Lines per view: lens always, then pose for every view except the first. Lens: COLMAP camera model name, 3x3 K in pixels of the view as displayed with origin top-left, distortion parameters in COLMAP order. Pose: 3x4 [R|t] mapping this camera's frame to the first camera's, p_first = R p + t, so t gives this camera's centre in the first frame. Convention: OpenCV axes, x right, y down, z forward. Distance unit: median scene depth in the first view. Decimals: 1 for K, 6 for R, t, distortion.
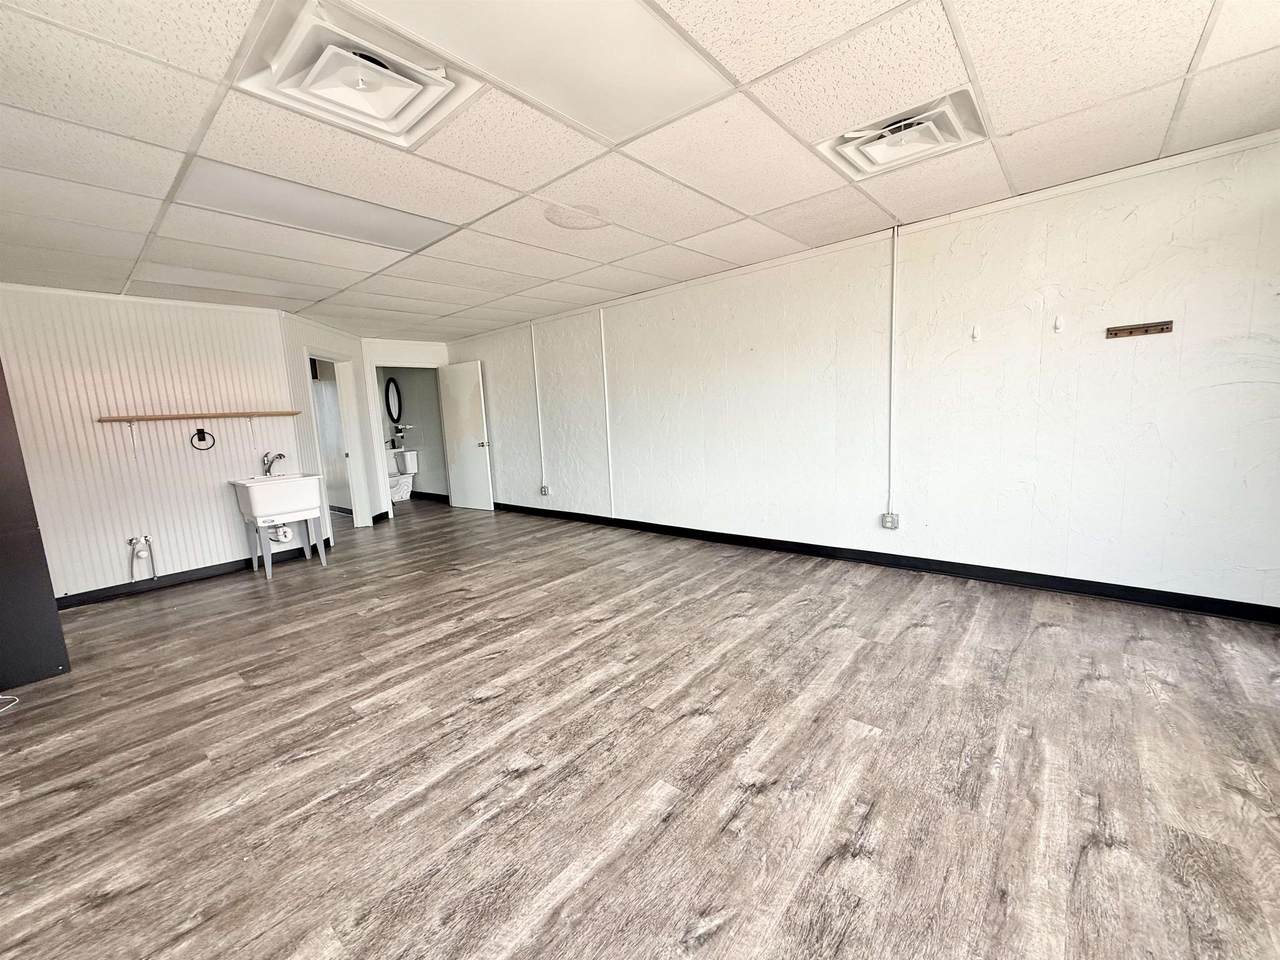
lens RADIAL K [[509.0, 0, 638.7], [0, 509.0, 480.4], [0, 0, 1]] dist [0.000737, -0.000034]
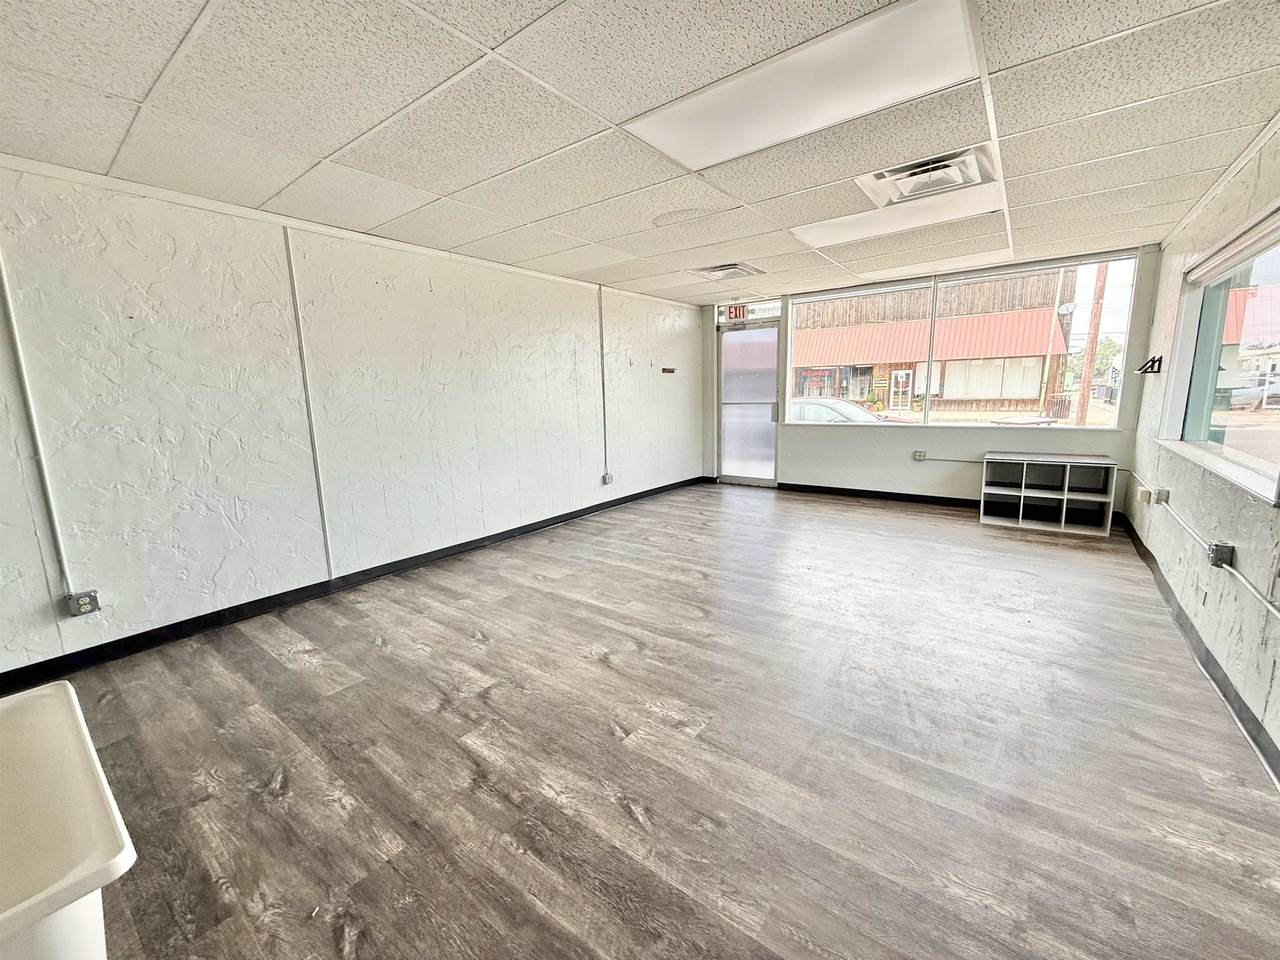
lens RADIAL K [[509.0, 0, 639.9], [0, 509.0, 479.8], [0, 0, 1]] dist [0.000737, -0.000034]
pose [[-0.059433, -0.114587, 0.991634, -1.155645], [0.163918, 0.978785, 0.122927, -0.100135], [-0.984682, 0.169853, -0.039390, 1.116976]]
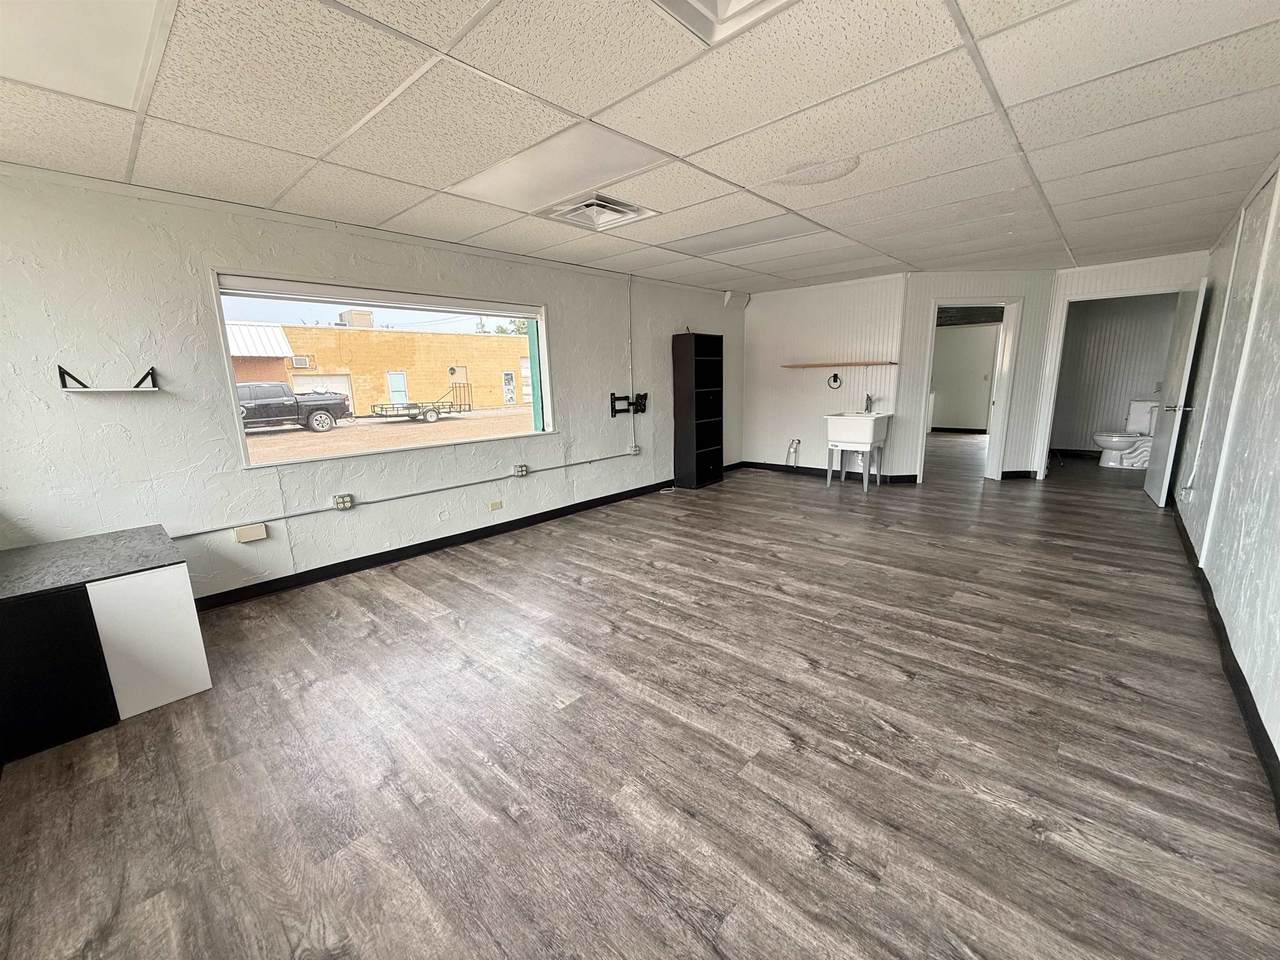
lens RADIAL K [[509.0, 0, 635.1], [0, 509.0, 478.9], [0, 0, 1]] dist [0.000737, -0.000034]
pose [[-0.040680, 0.248841, -0.967690, 0.843004], [-0.105688, 0.961987, 0.251817, -0.160805], [0.993567, 0.112517, -0.012834, 0.675615]]
